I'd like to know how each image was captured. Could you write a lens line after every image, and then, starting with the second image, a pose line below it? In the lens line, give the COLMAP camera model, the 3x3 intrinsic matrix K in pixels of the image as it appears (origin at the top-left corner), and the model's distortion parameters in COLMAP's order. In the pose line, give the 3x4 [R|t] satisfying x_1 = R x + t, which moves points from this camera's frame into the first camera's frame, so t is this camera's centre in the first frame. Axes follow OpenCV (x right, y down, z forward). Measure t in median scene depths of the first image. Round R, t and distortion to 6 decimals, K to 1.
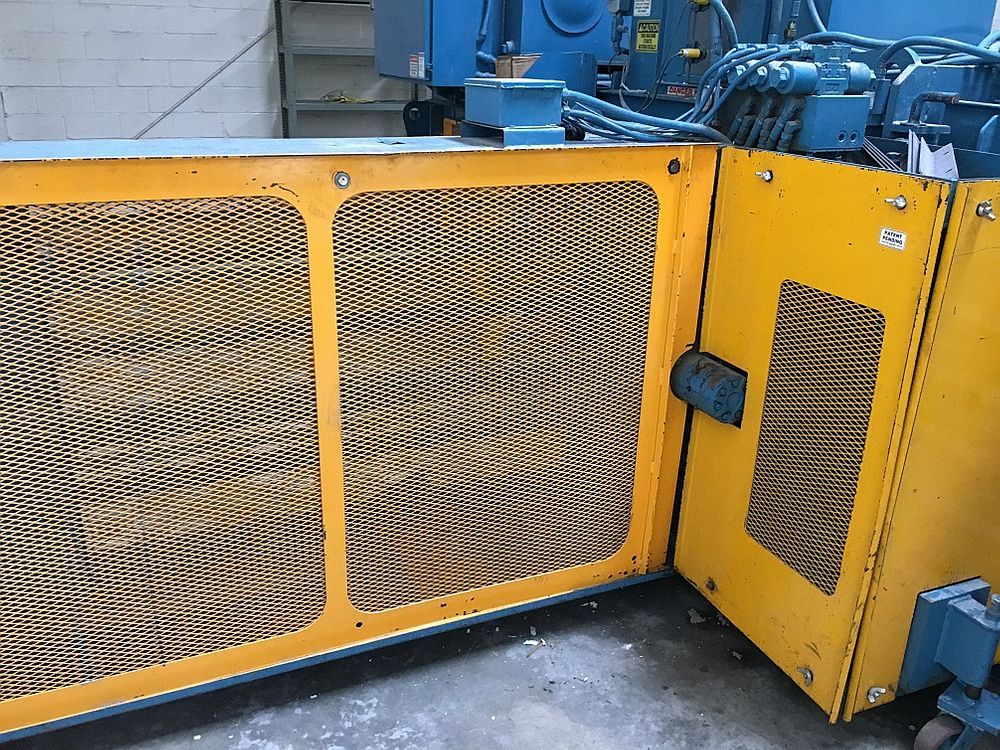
lens RADIAL K [[869.0, 0, 500.0], [0, 869.0, 375.0], [0, 0, 1]] dist [0.079888, -0.139291]
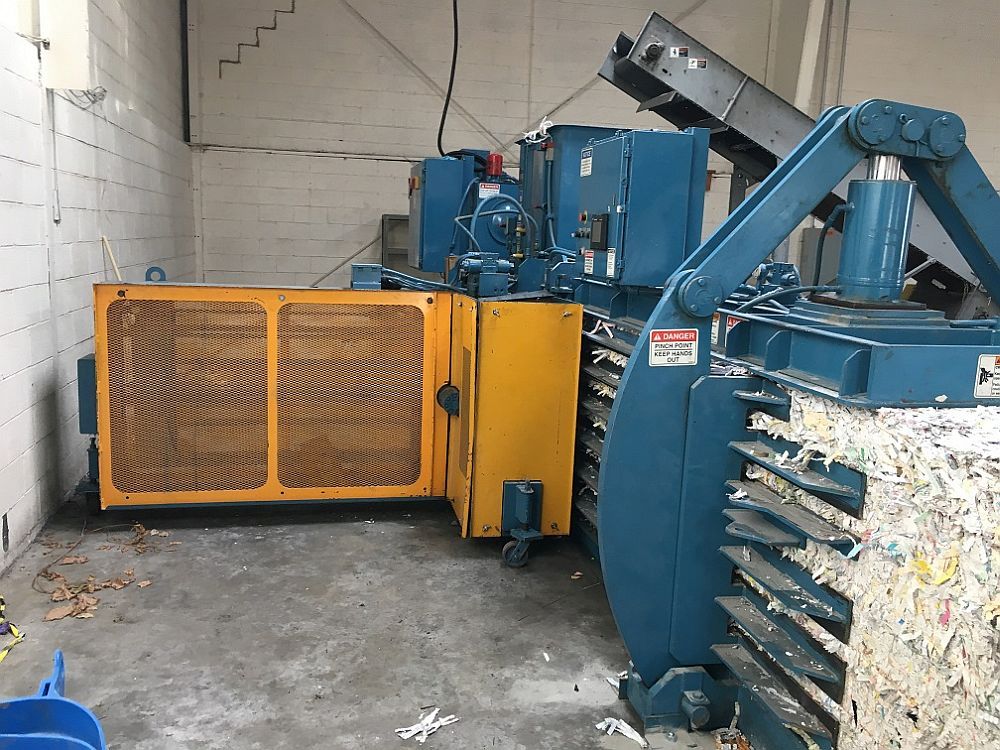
lens RADIAL K [[869.0, 0, 500.0], [0, 869.0, 375.0], [0, 0, 1]] dist [0.079888, -0.139291]
pose [[0.979560, 0.041982, -0.196724, 0.839688], [-0.082786, 0.975453, -0.204054, 0.412766], [0.183328, 0.216169, 0.958990, -1.149608]]
